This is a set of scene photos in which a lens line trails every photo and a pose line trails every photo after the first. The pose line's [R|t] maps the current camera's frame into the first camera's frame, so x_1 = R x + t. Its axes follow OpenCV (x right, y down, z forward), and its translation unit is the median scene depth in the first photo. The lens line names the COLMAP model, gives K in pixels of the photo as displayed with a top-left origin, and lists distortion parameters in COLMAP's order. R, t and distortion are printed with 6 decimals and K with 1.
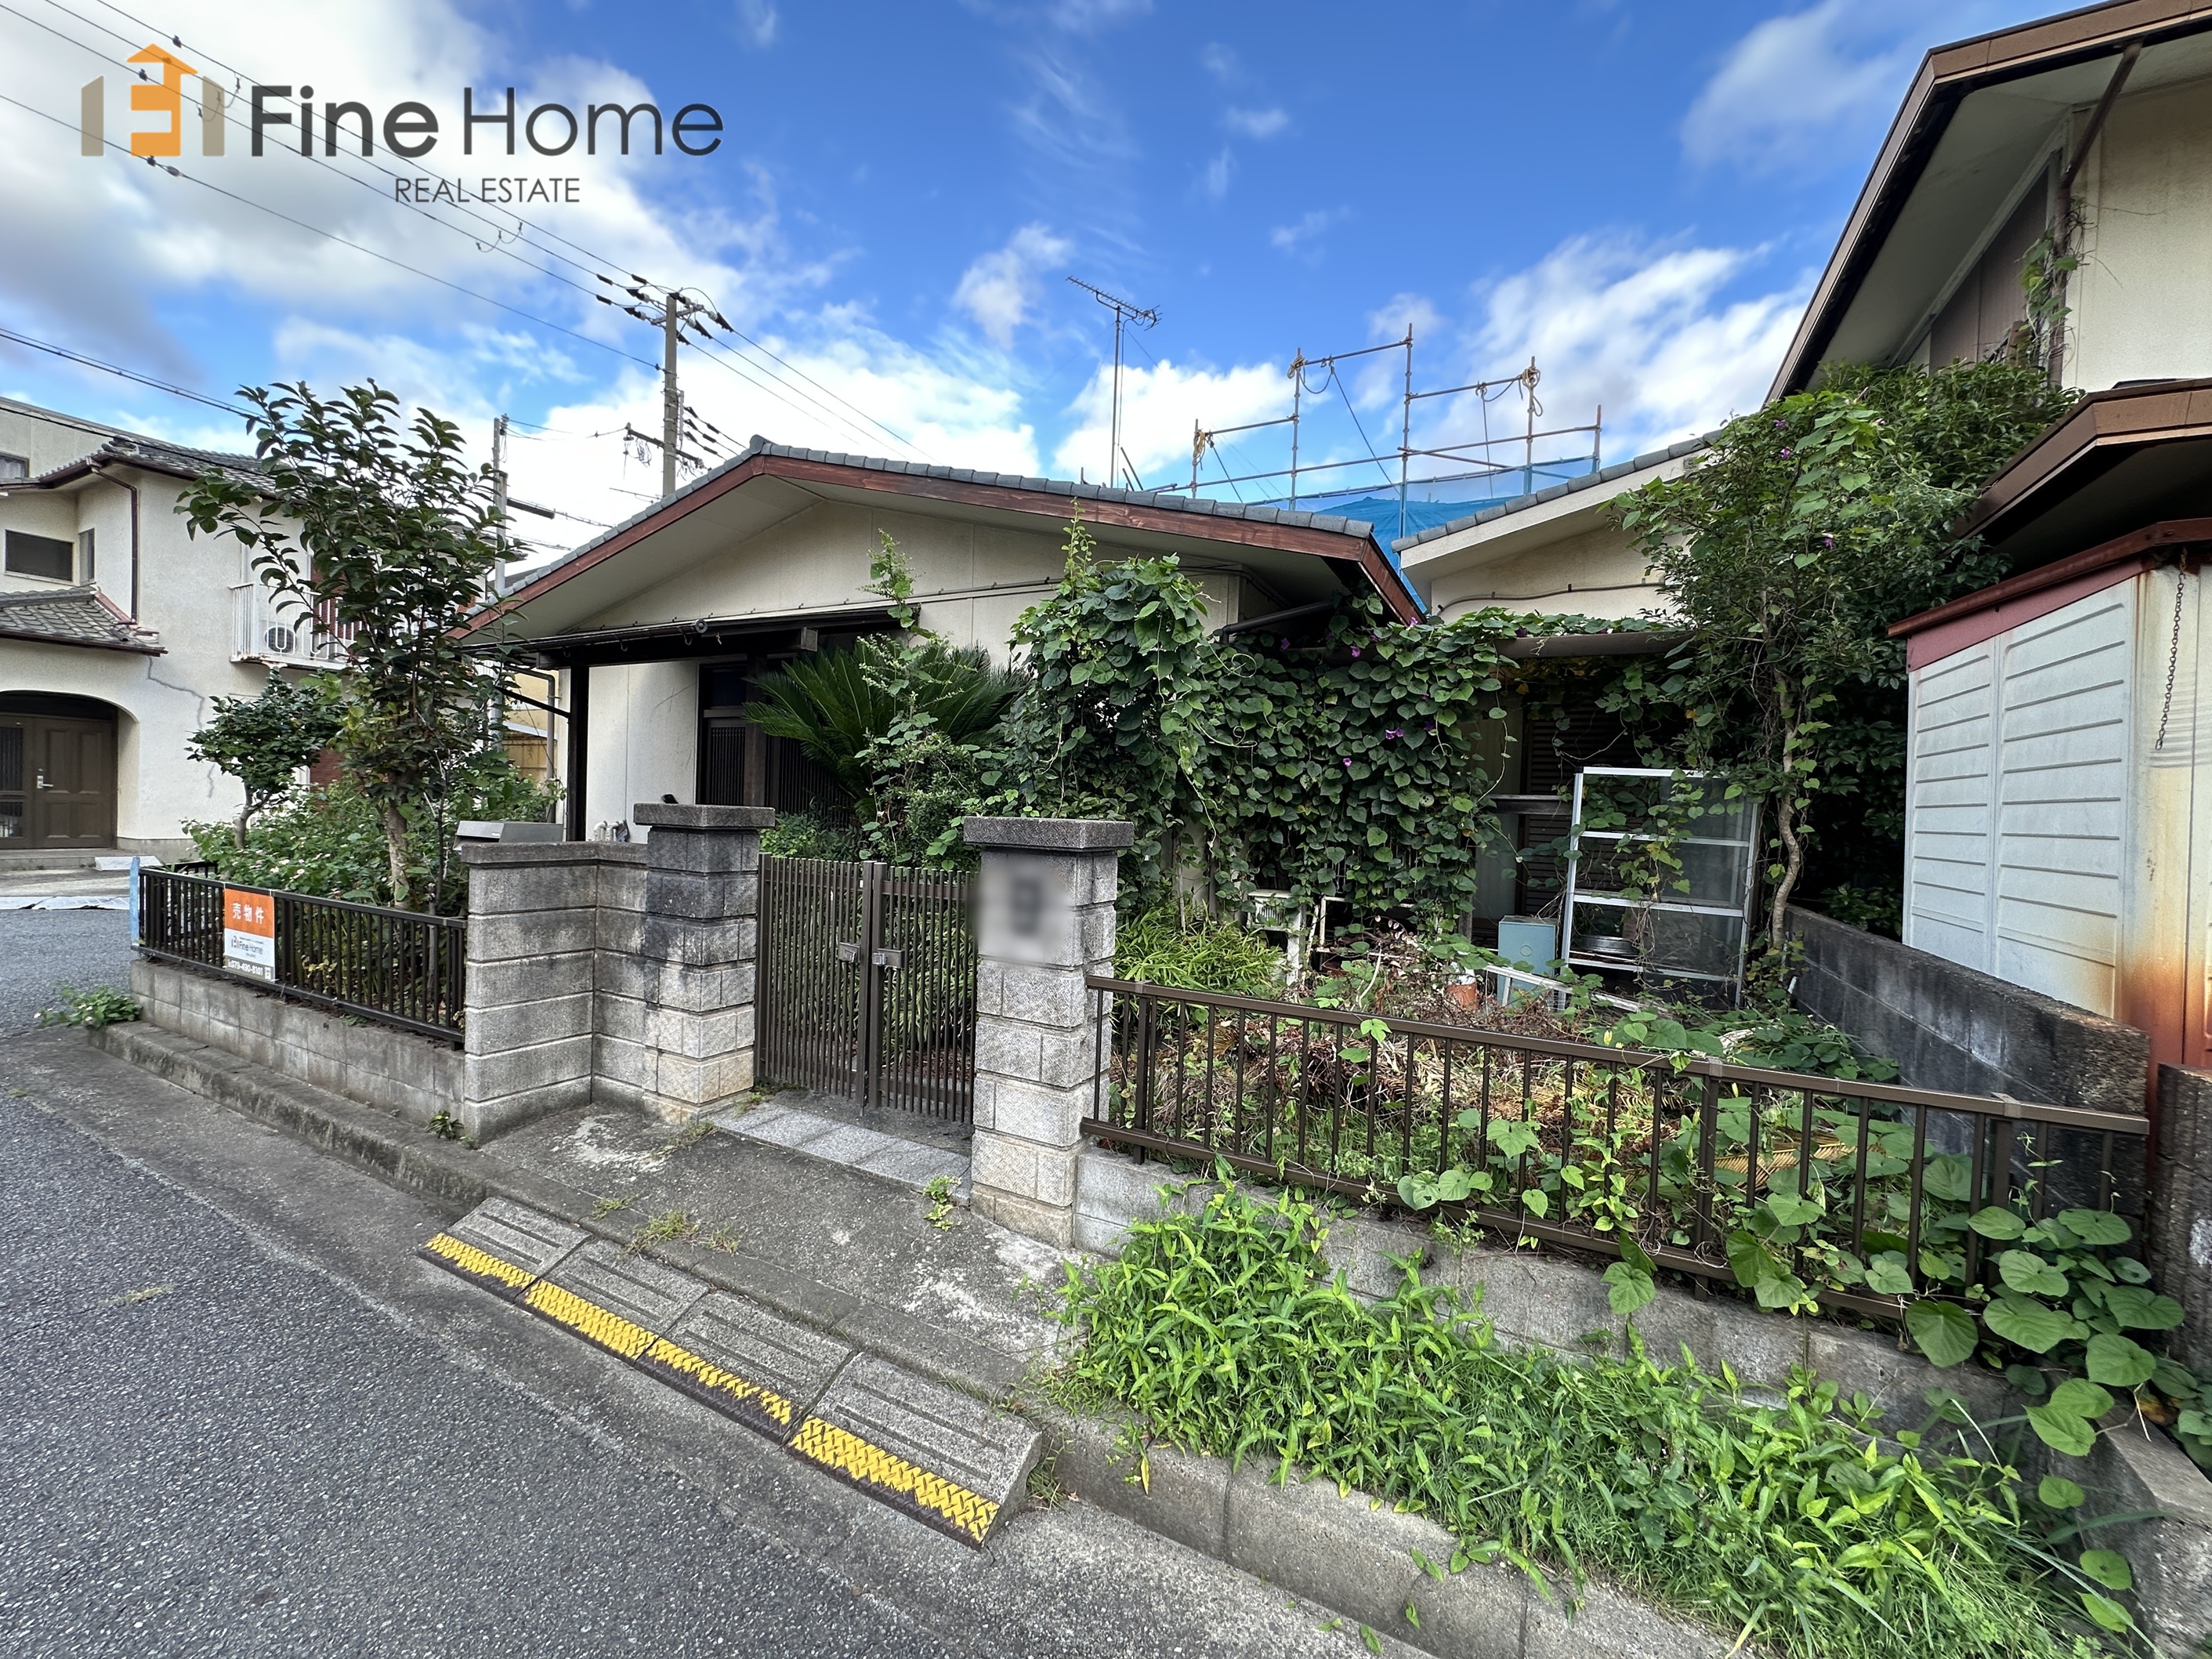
lens RADIAL K [[883.7, 0, 1107.9], [0, 883.7, 832.0], [0, 0, 1]] dist [-0.004712, 0.000452]
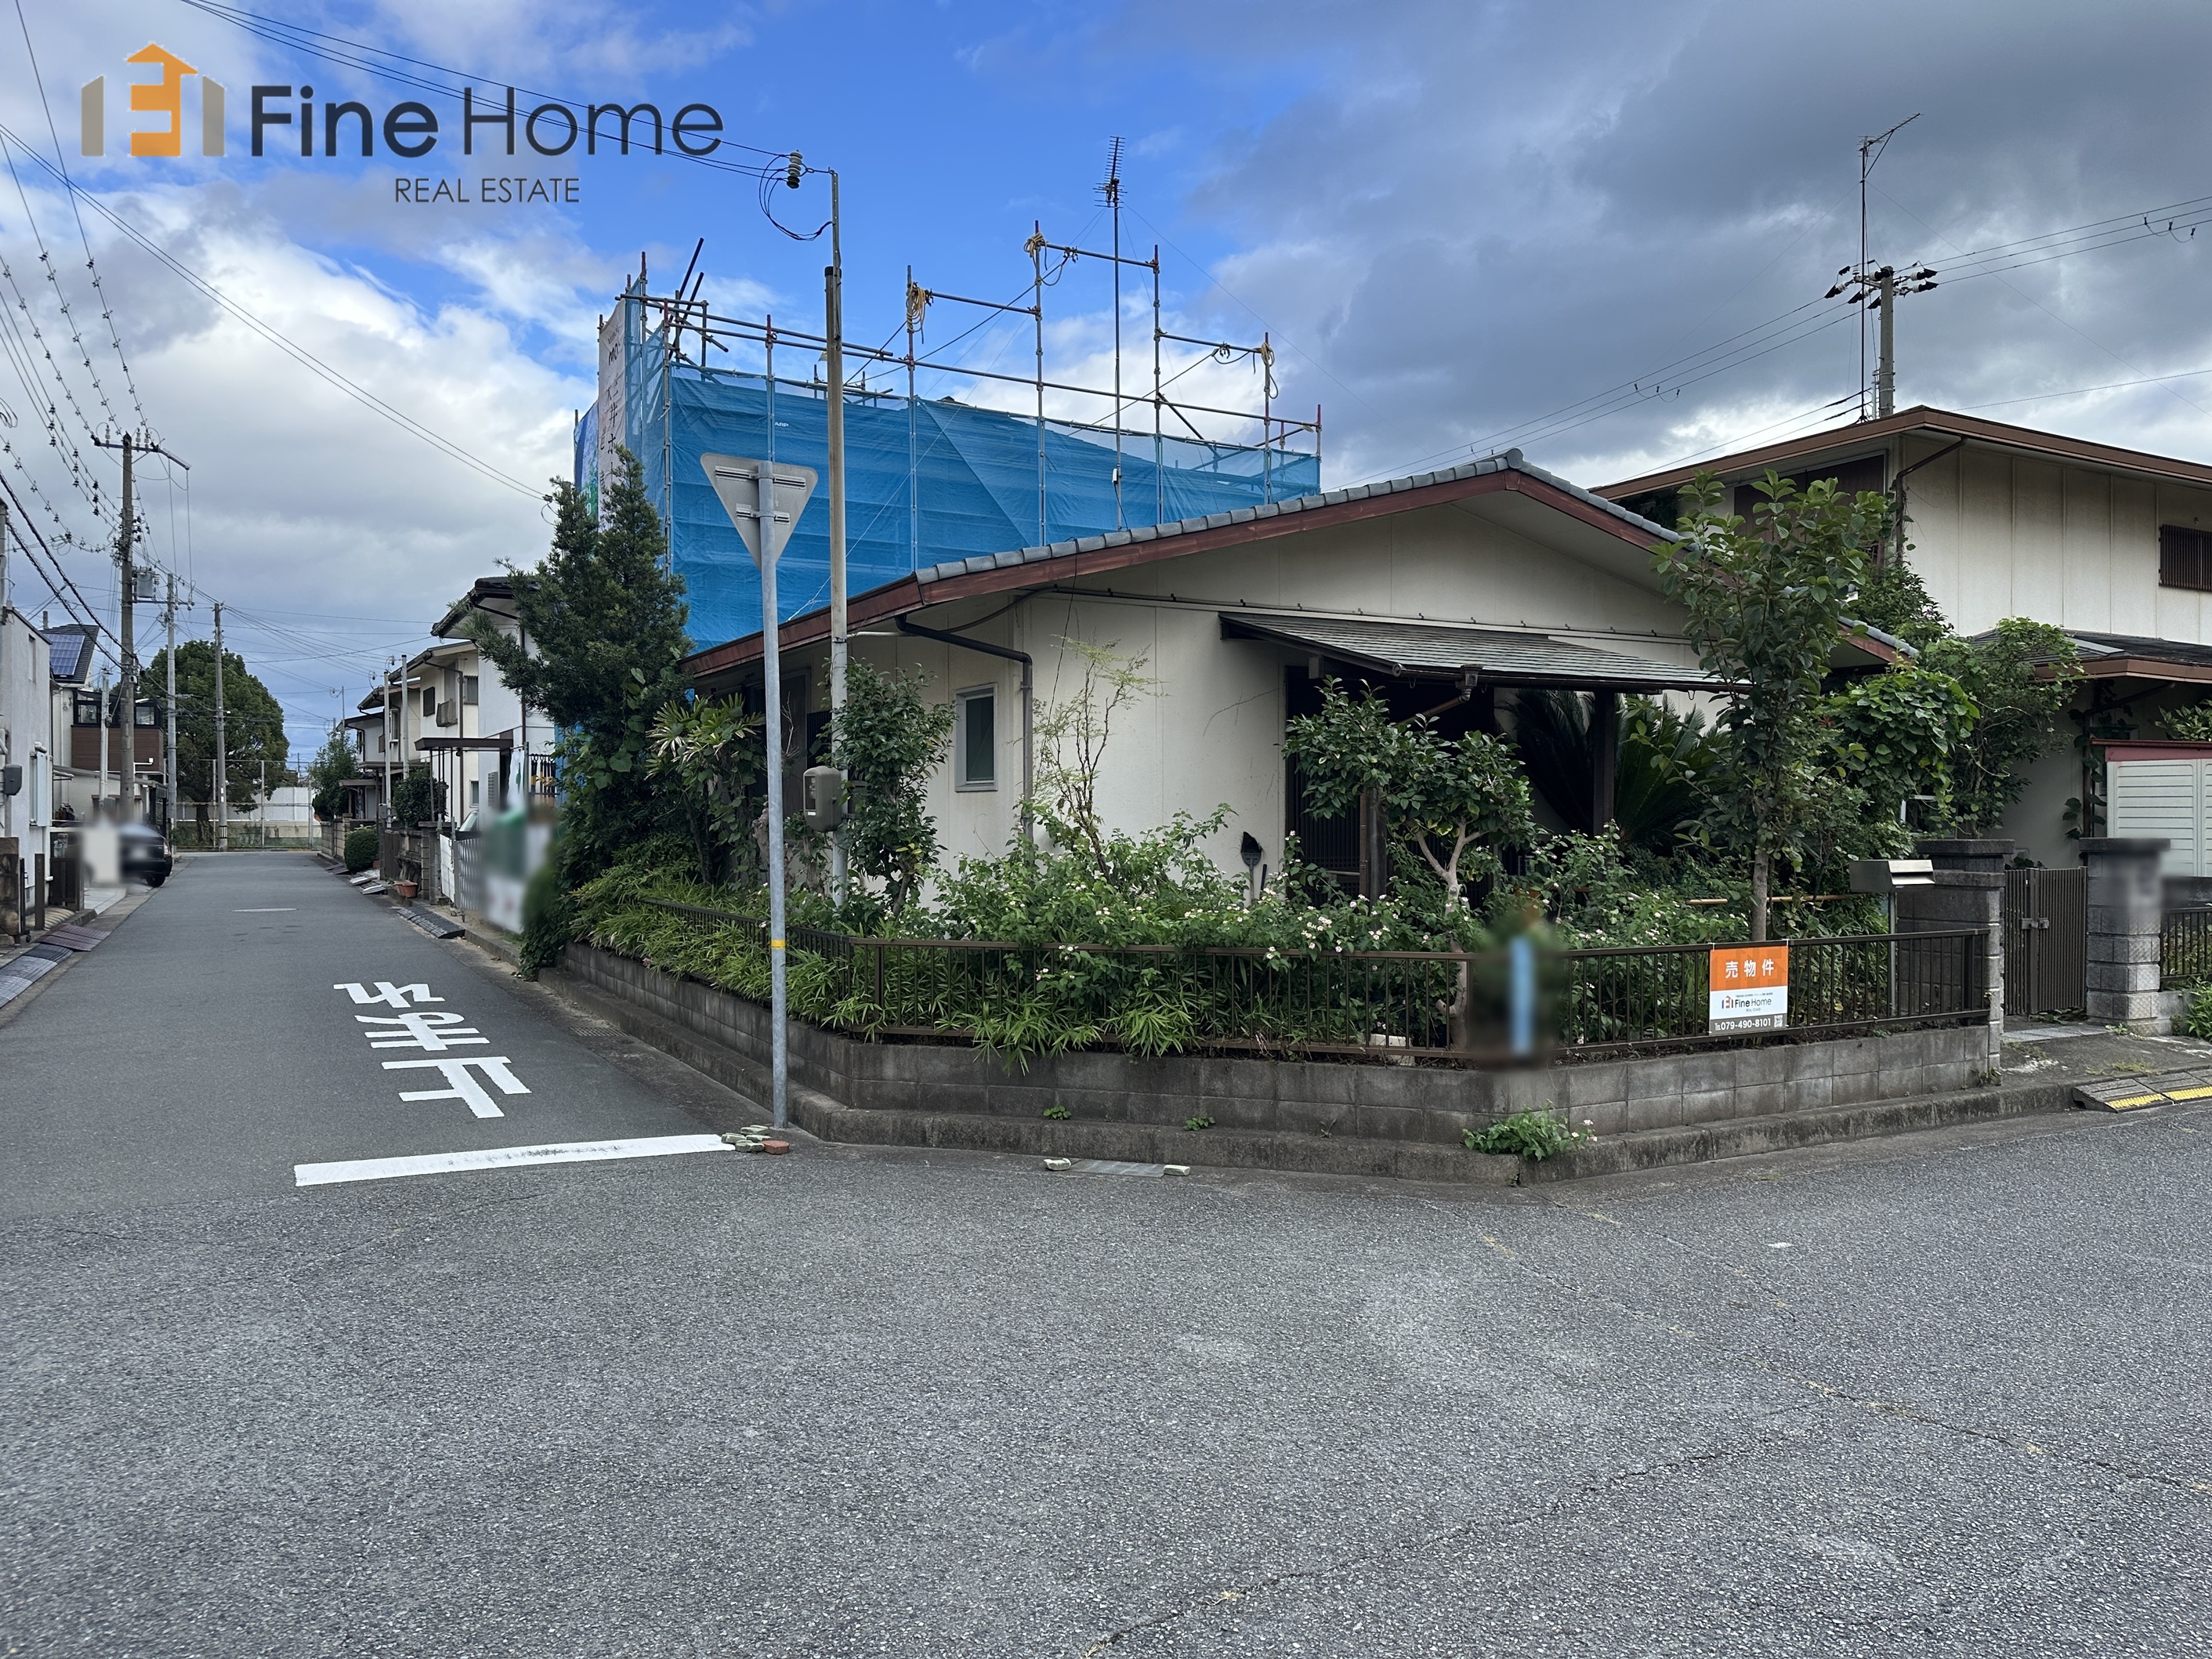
lens RADIAL K [[1534.2, 0, 1111.6], [0, 1534.2, 838.9], [0, 0, 1]] dist [0.140010, -0.222048]
pose [[0.553583, -0.044472, 0.831606, -3.553994], [0.039027, 0.998861, 0.027438, -0.165049], [-0.831879, 0.017266, 0.554688, 0.766743]]
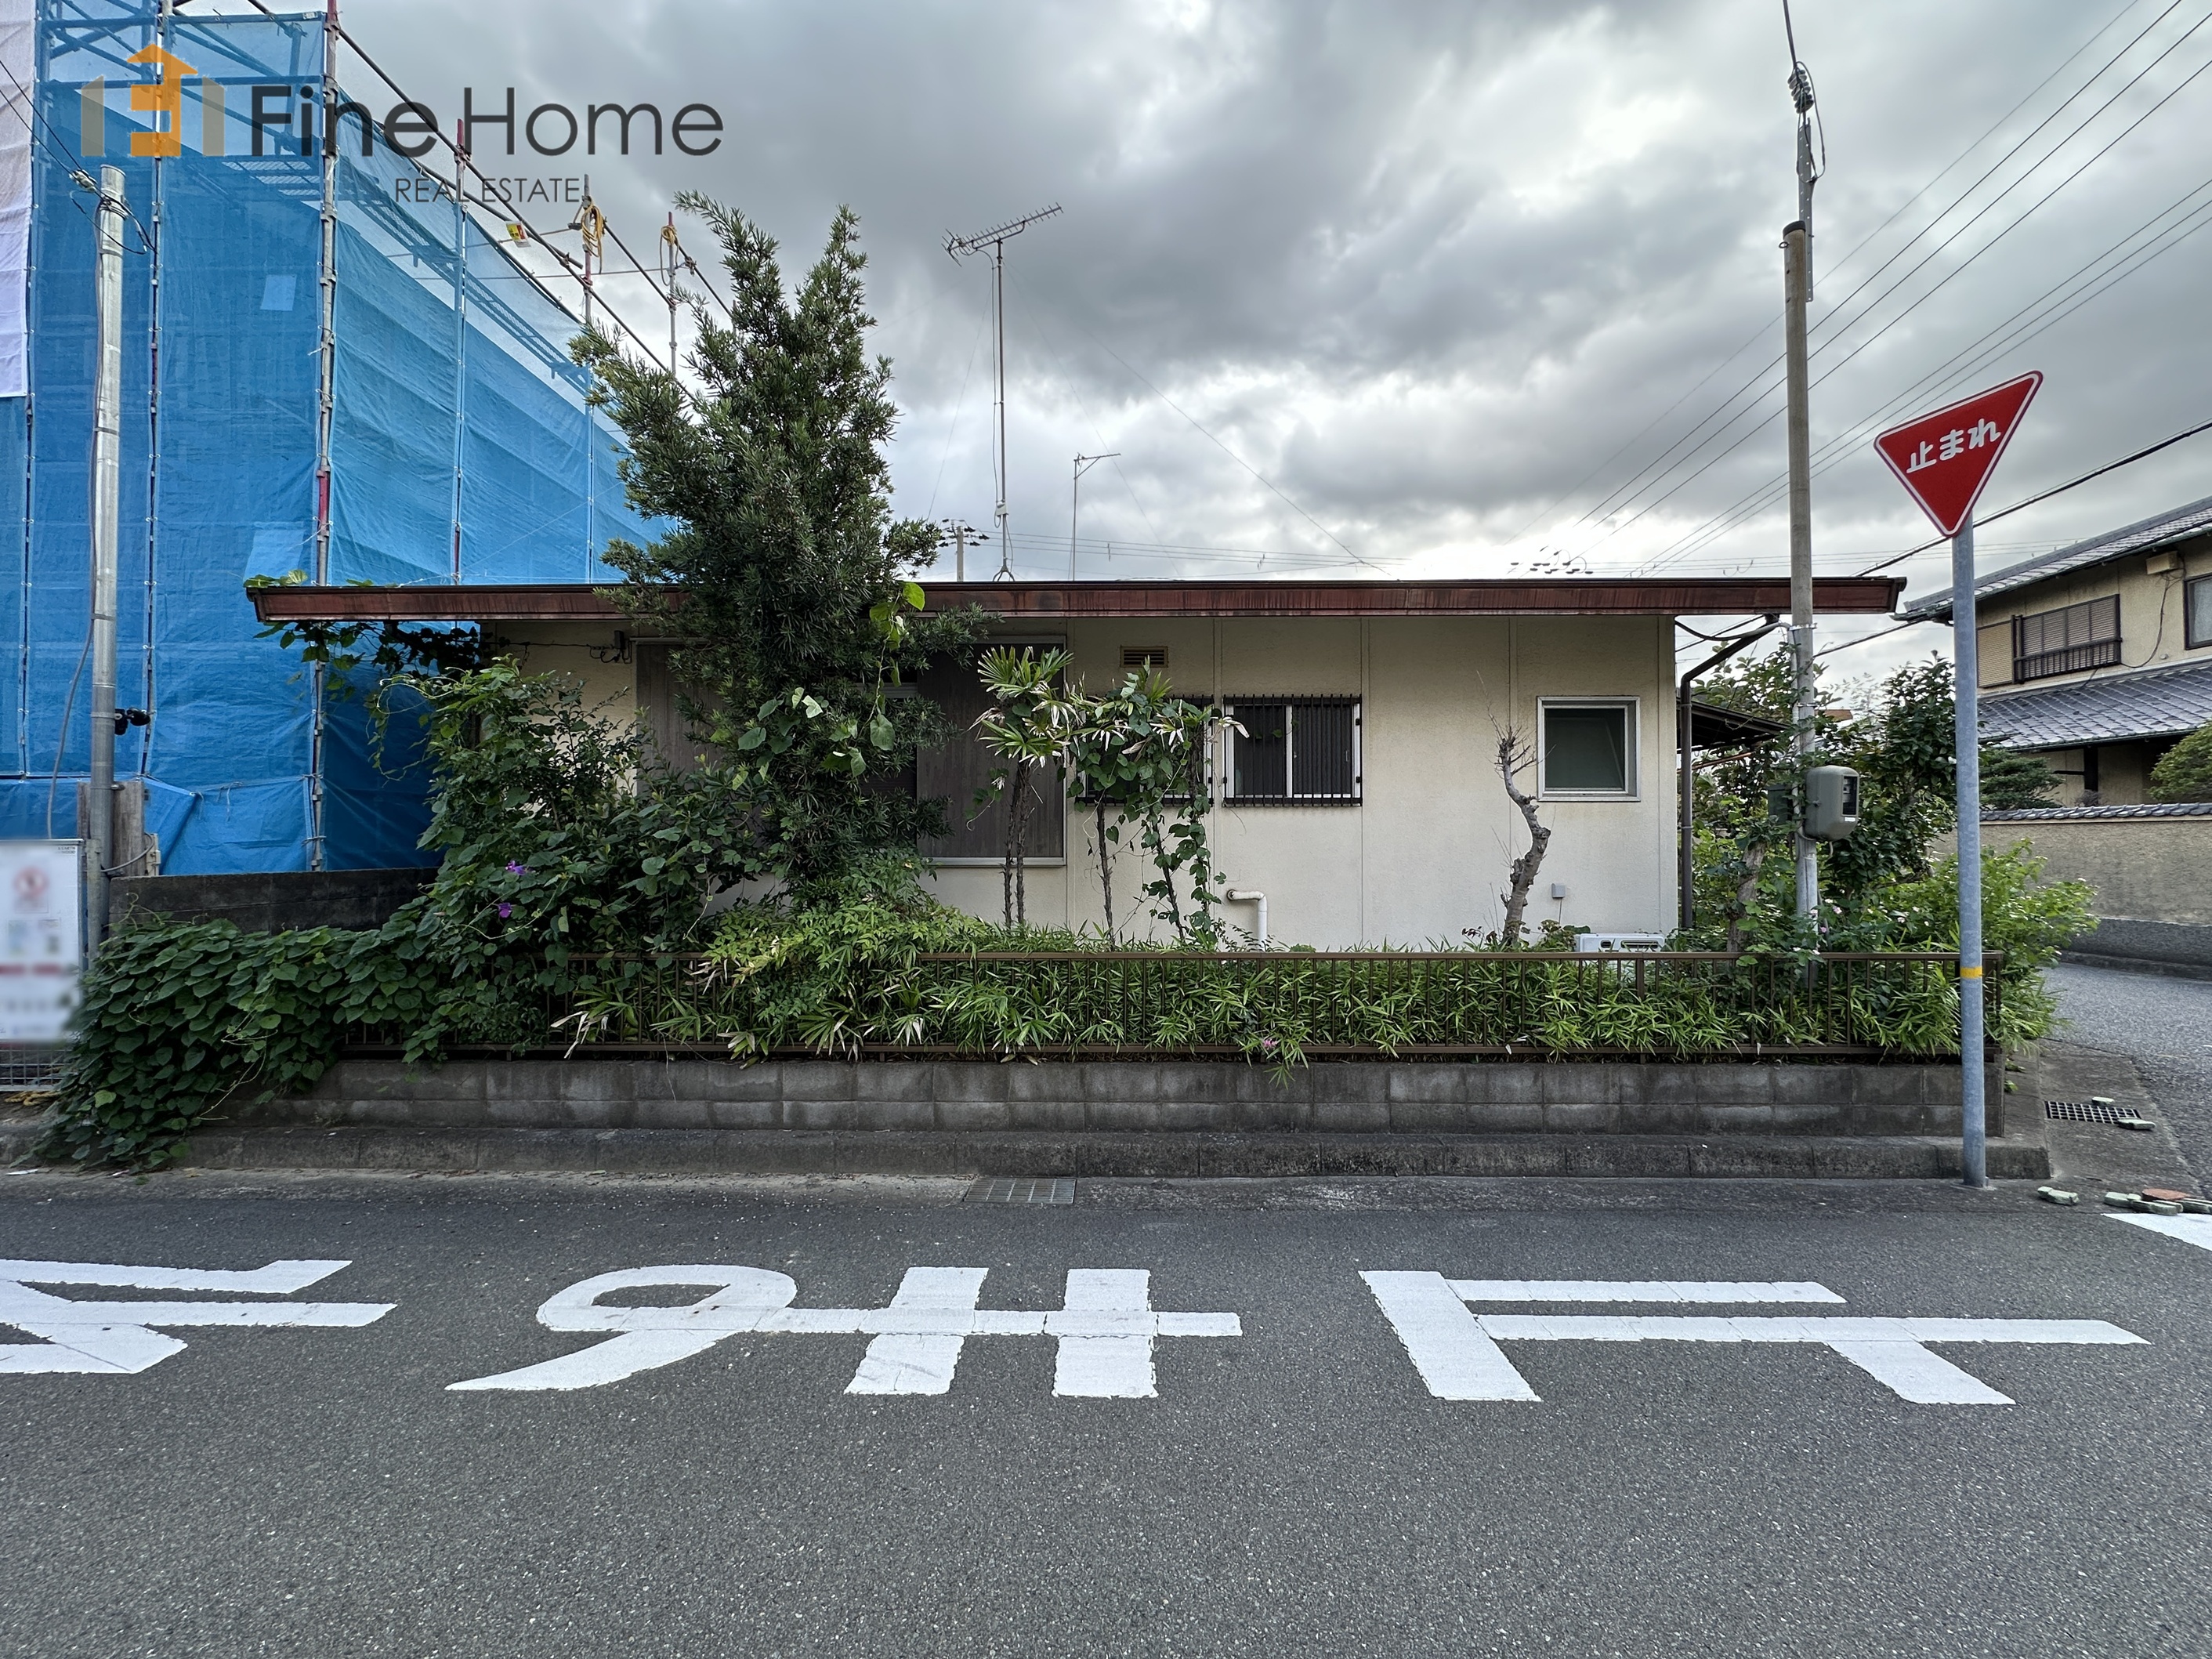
lens RADIAL K [[883.7, 0, 1107.9], [0, 883.7, 832.0], [0, 0, 1]] dist [-0.004712, 0.000452]
pose [[-0.443151, -0.020545, 0.896211, -2.419603], [0.010002, 0.999562, 0.027860, -0.180327], [-0.896391, 0.021310, -0.442752, 3.951634]]
